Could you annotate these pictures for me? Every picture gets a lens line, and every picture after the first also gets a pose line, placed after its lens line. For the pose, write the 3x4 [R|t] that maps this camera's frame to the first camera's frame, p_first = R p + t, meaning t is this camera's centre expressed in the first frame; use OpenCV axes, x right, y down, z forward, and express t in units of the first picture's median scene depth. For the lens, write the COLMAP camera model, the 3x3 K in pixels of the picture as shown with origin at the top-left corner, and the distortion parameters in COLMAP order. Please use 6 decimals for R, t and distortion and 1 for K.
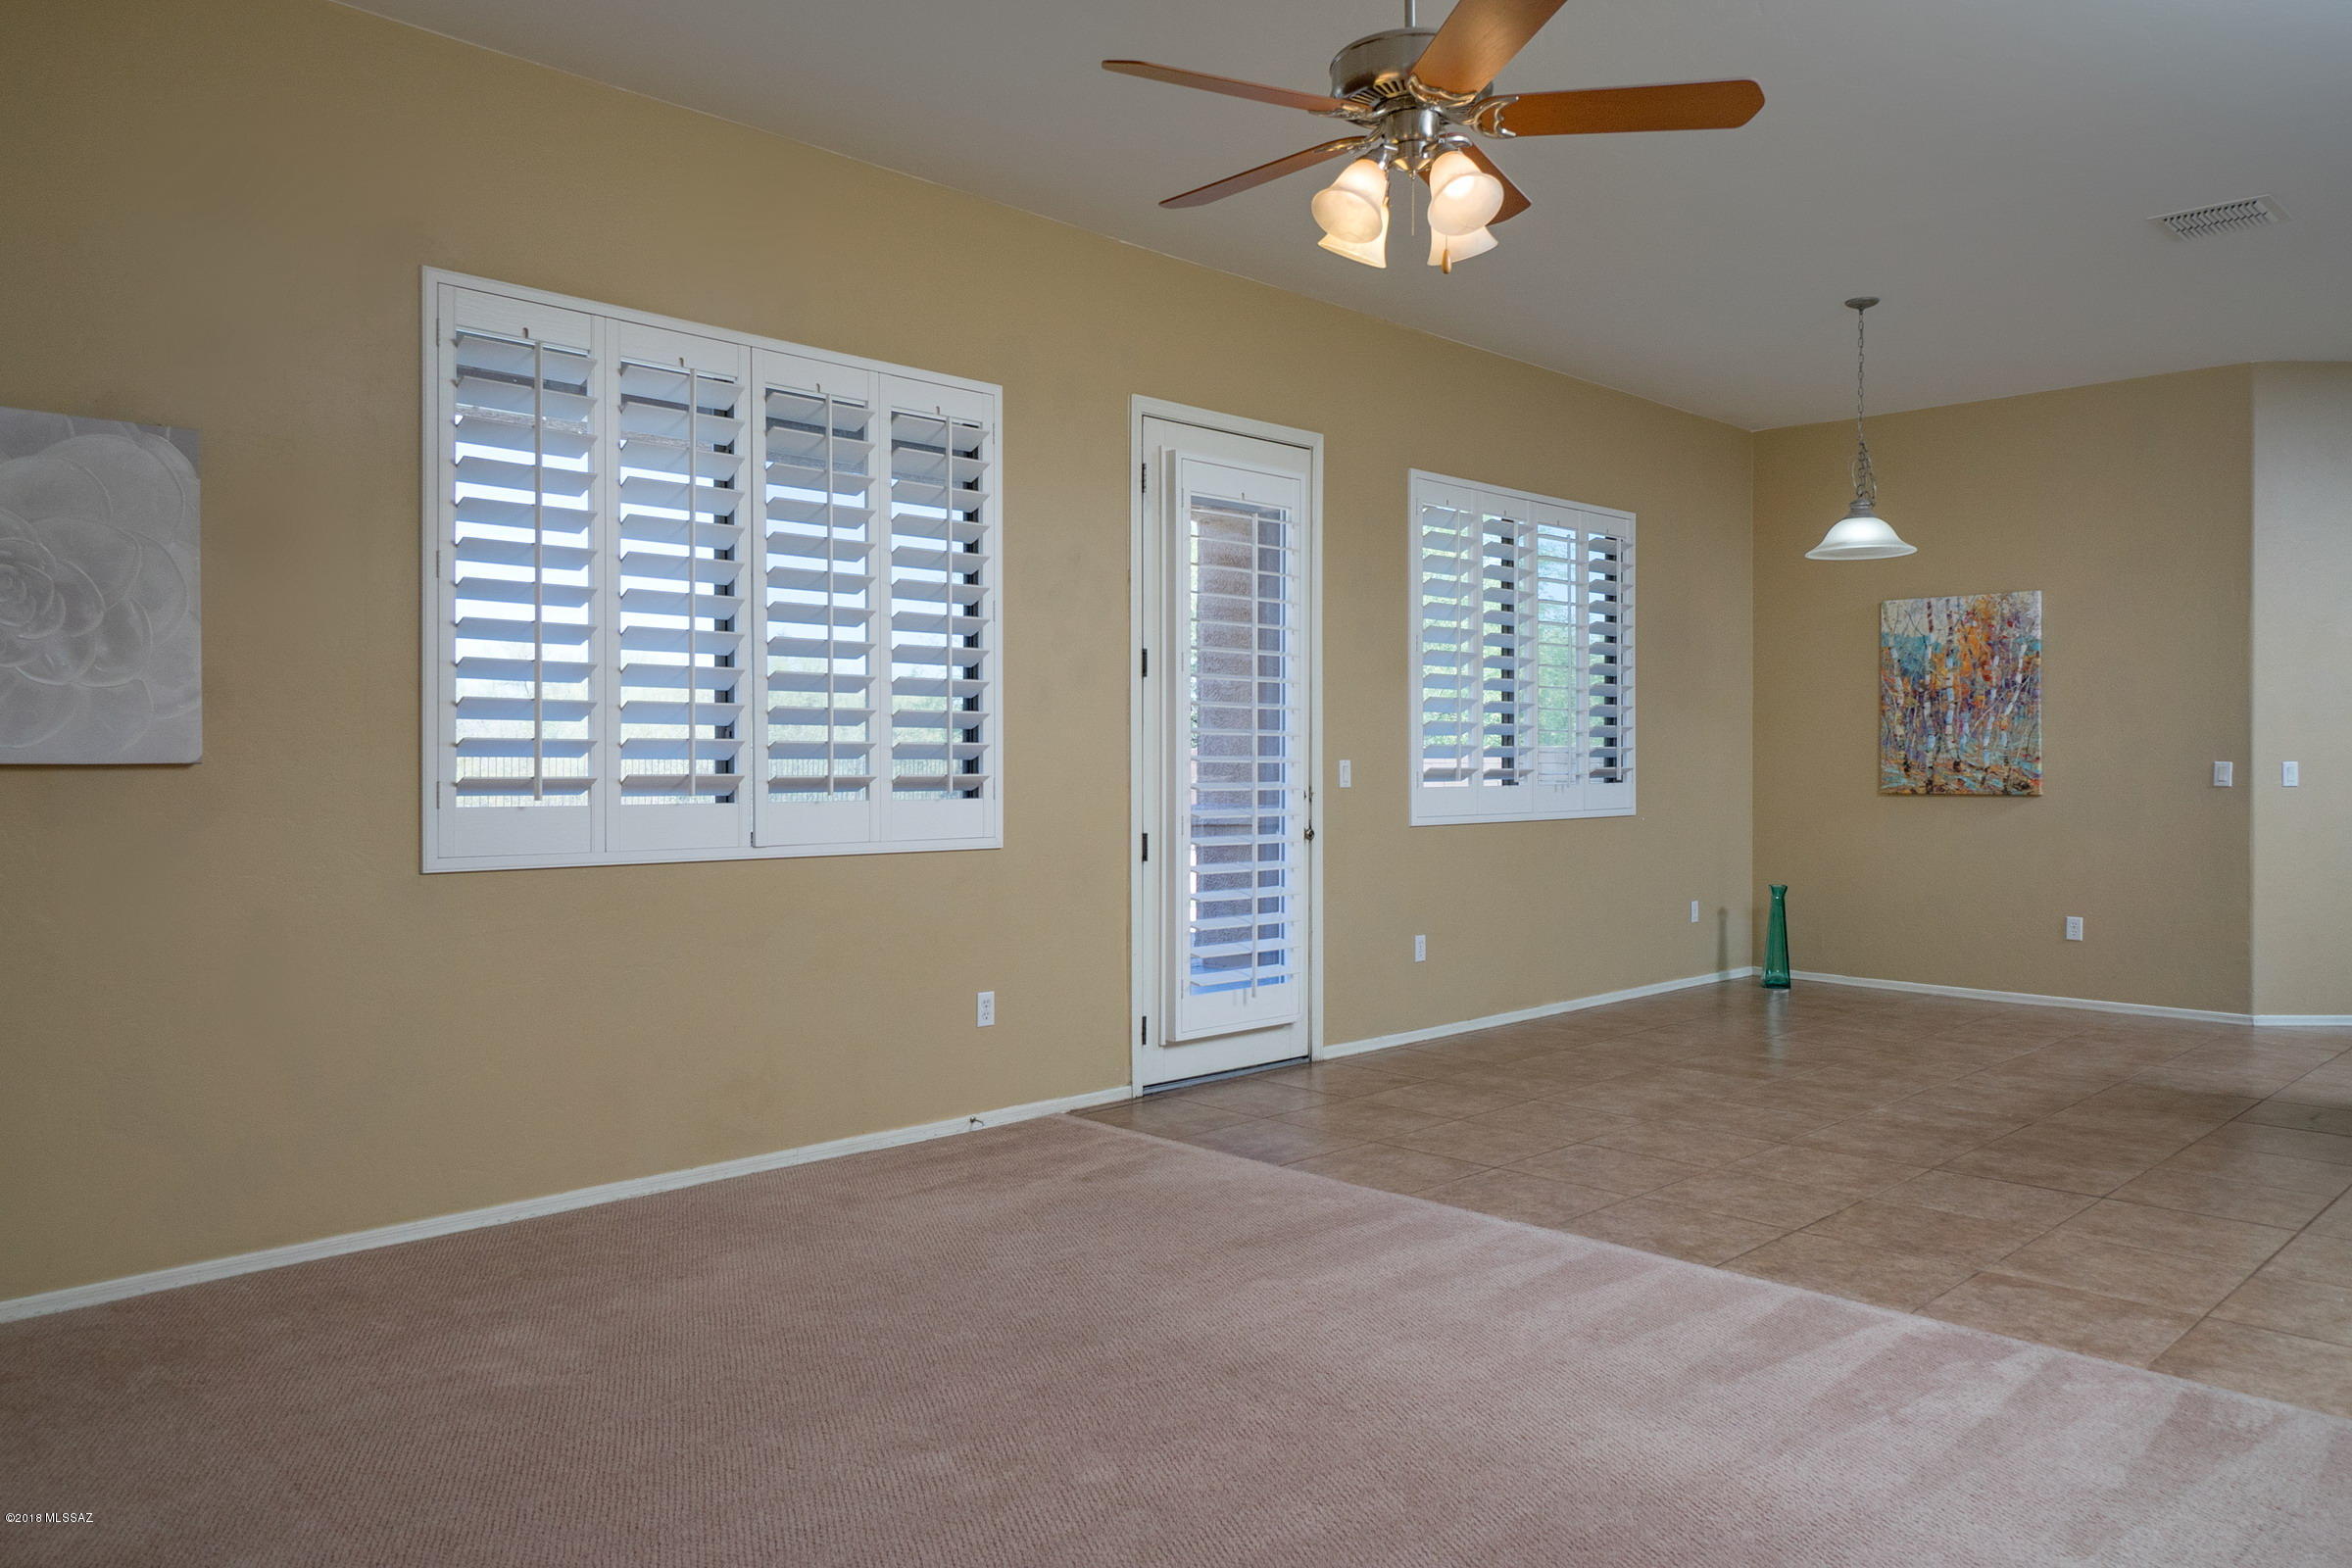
lens RADIAL K [[1616.6, 0, 1172.4], [0, 1616.6, 775.1], [0, 0, 1]] dist [0.009631, 0.001351]
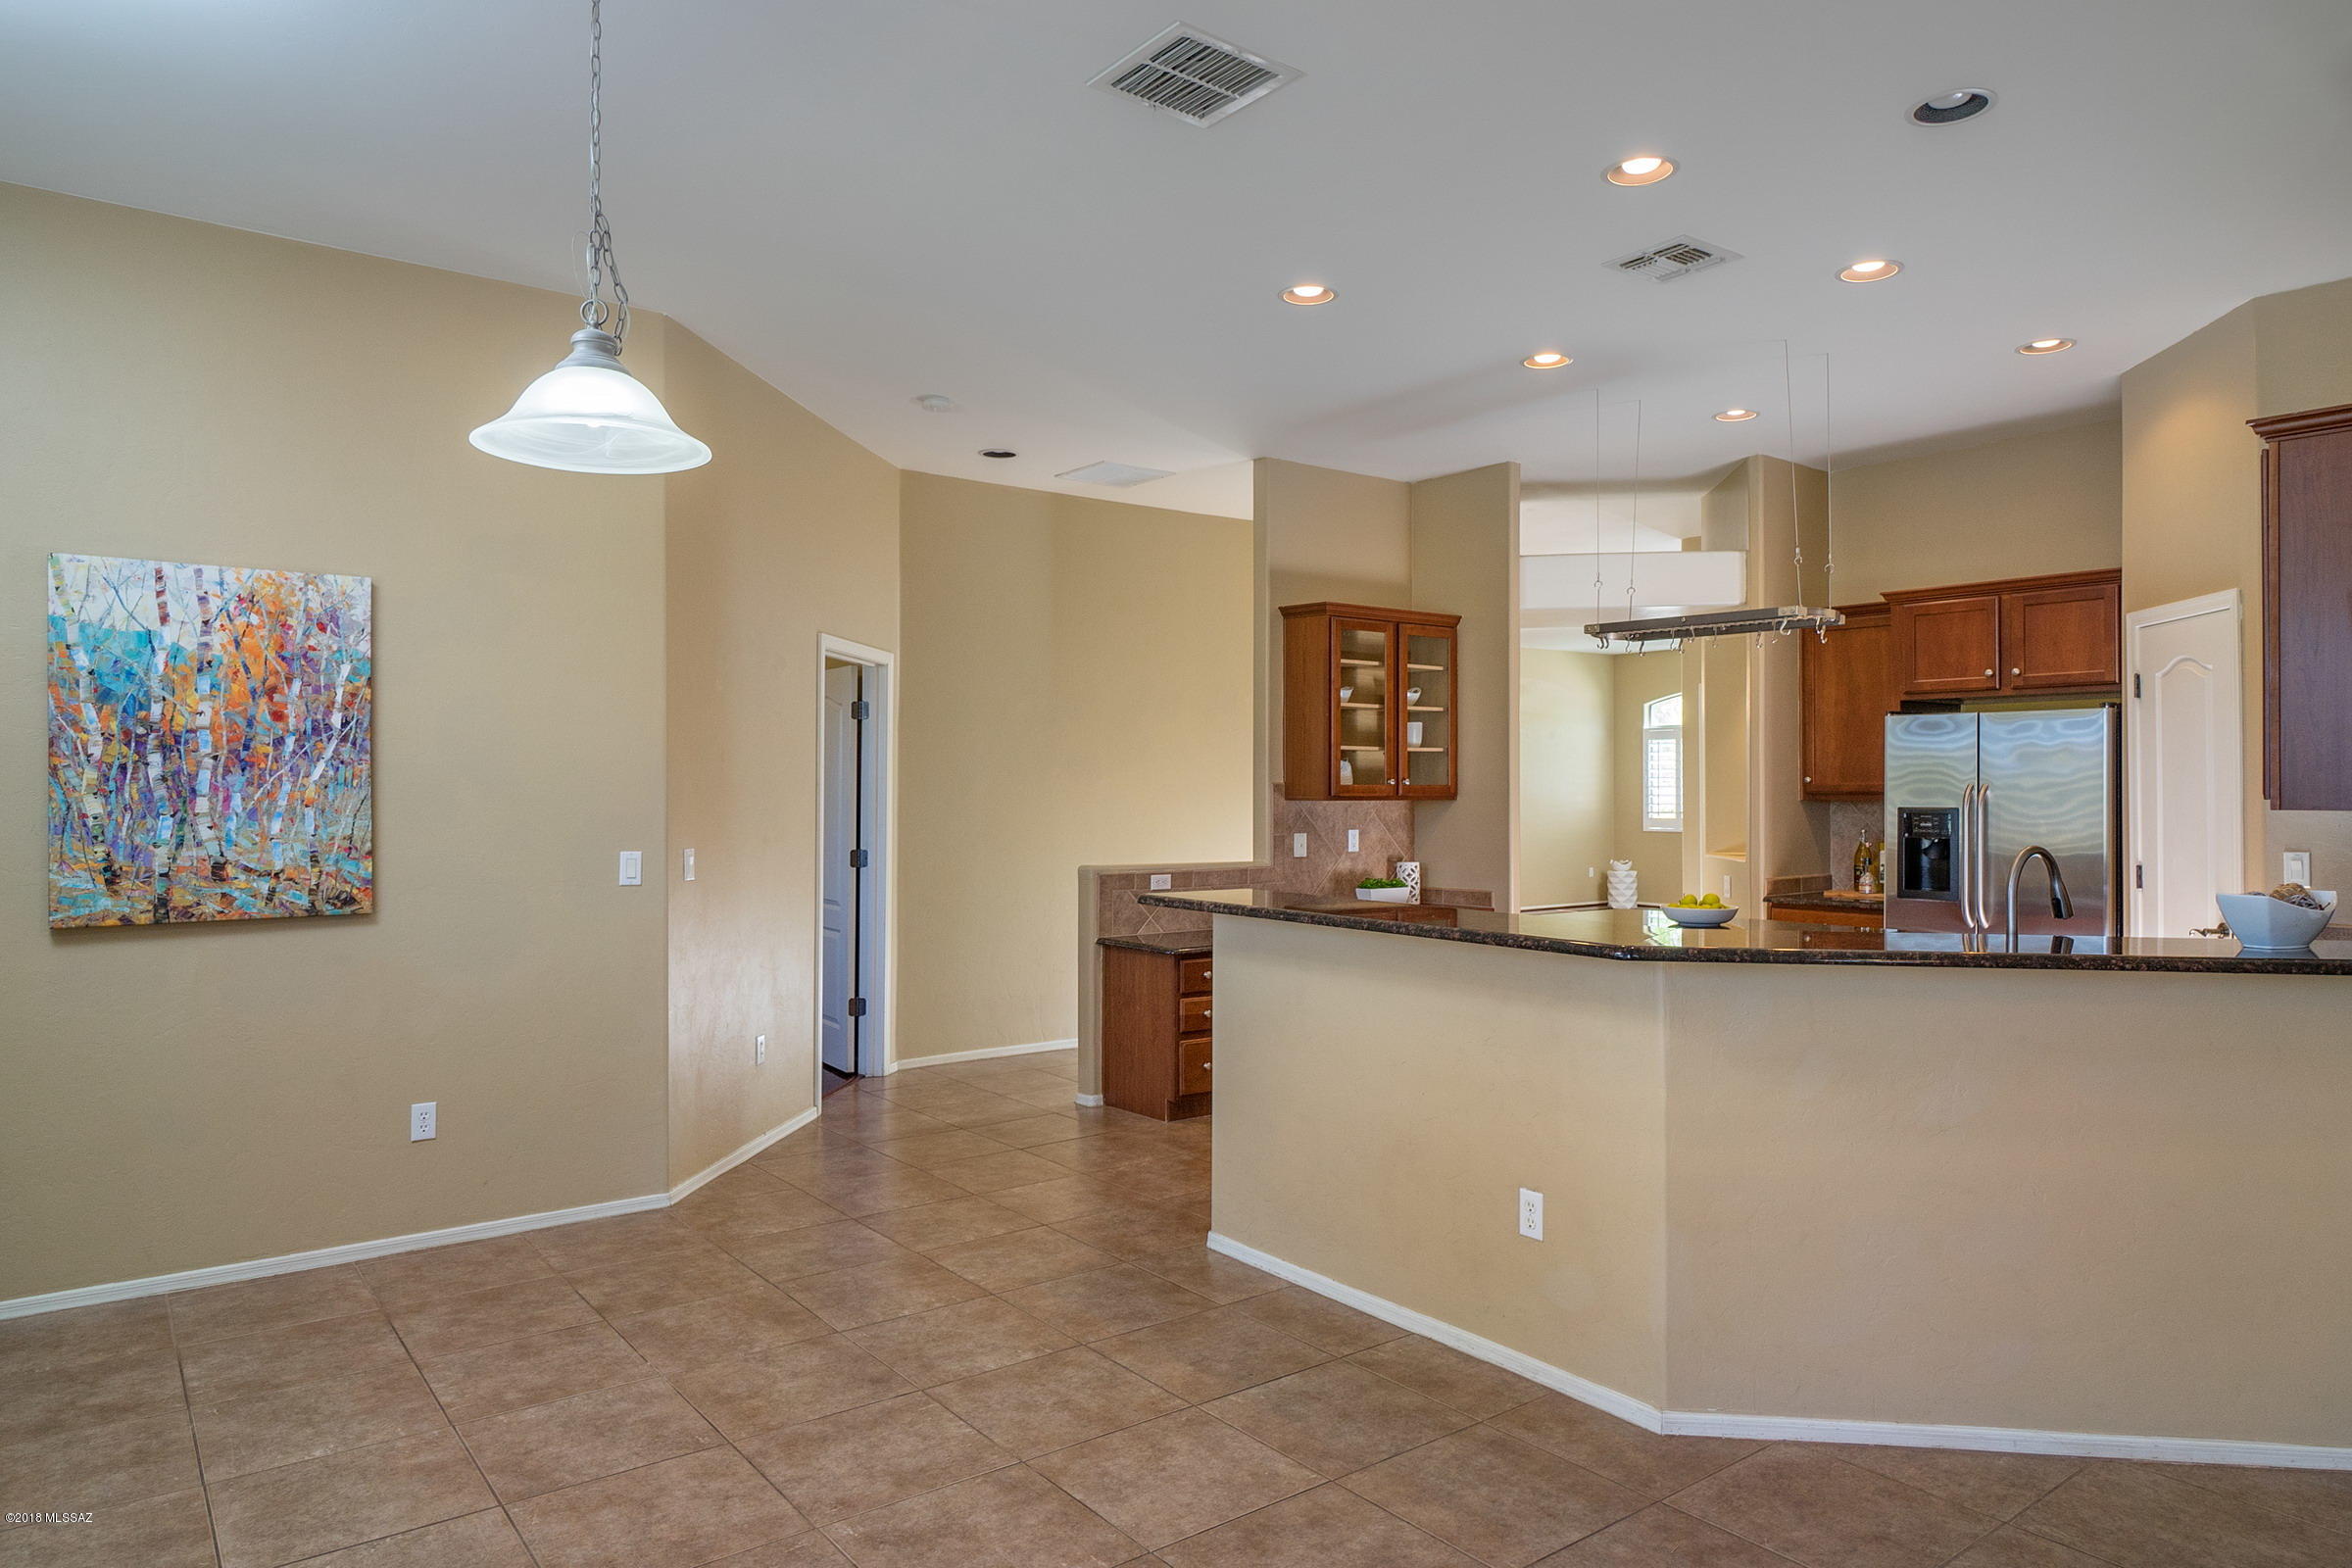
lens RADIAL K [[1451.7, 0, 1190.6], [0, 1451.7, 769.2], [0, 0, 1]] dist [-0.009745, -0.001622]
pose [[0.098807, 0.006401, 0.995086, 0.023900], [0.004784, 0.999965, -0.006908, -0.035510], [-0.995095, 0.005443, 0.098773, 0.619200]]
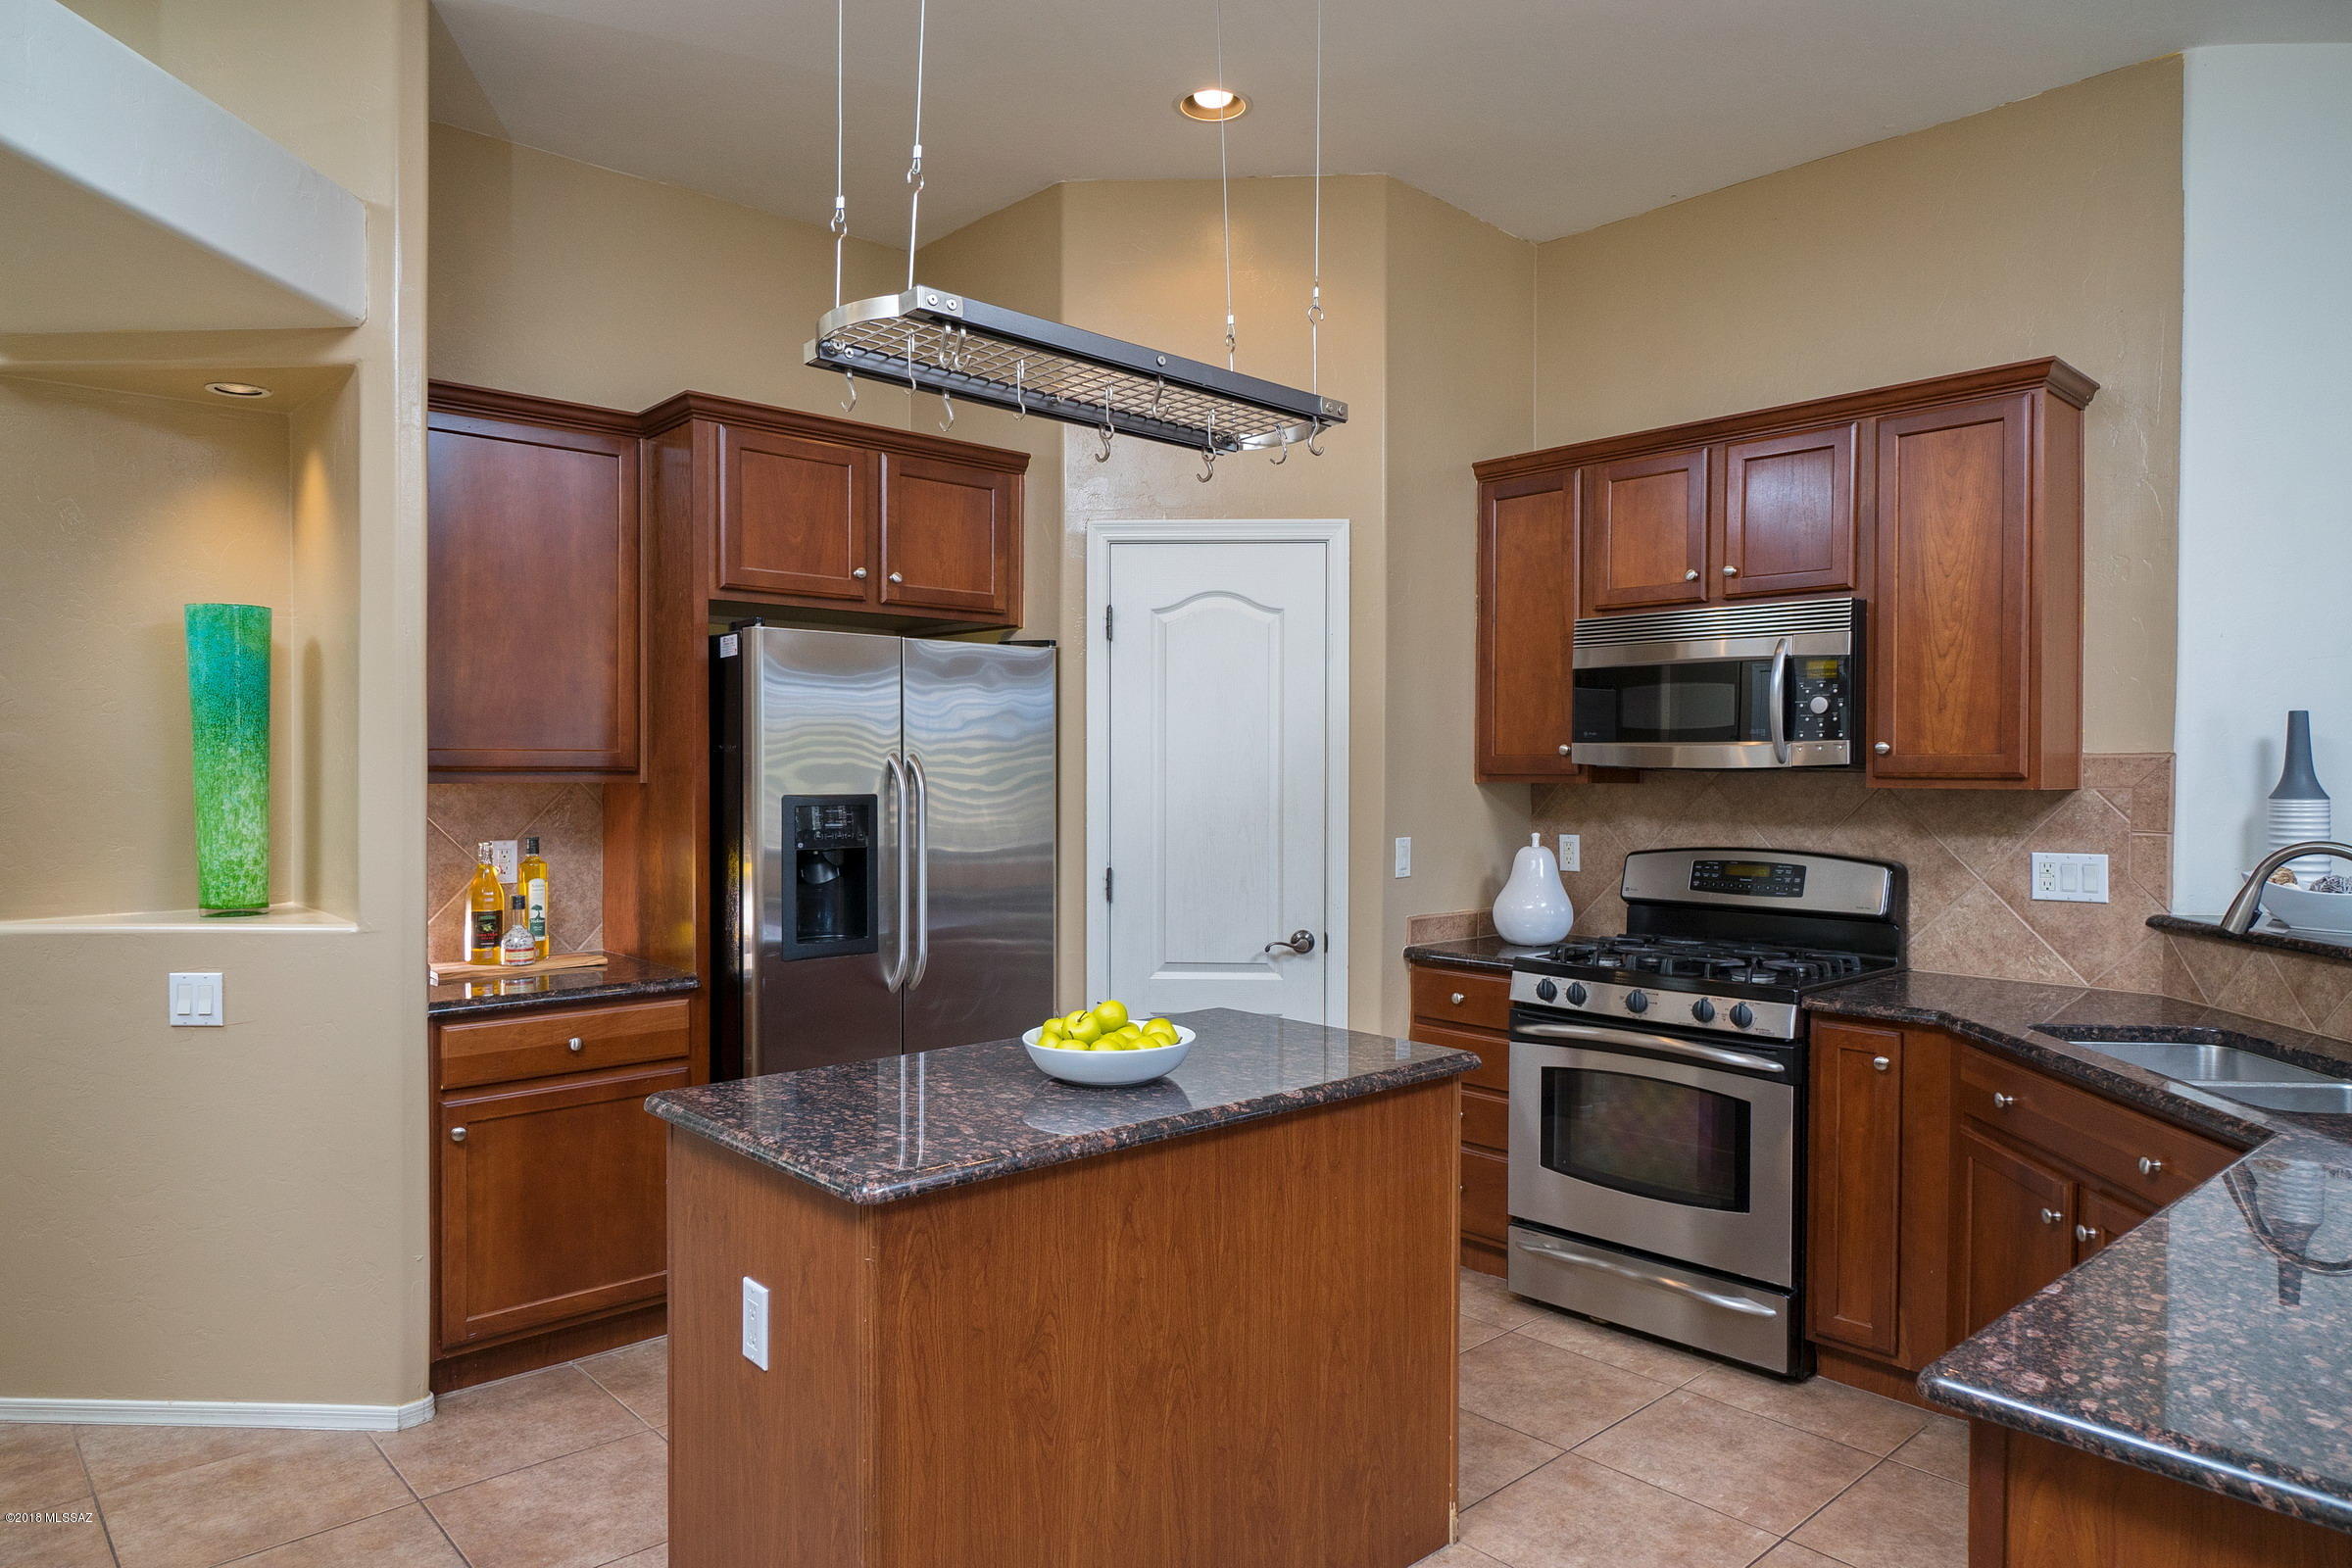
lens RADIAL K [[1451.7, 0, 1183.6], [0, 1451.7, 781.8], [0, 0, 1]] dist [-0.009745, -0.001622]
pose [[-0.999981, -0.006117, 0.000701, 0.708987], [-0.006105, 0.999849, 0.016252, -0.030838], [-0.000800, 0.016247, -0.999868, 0.746797]]
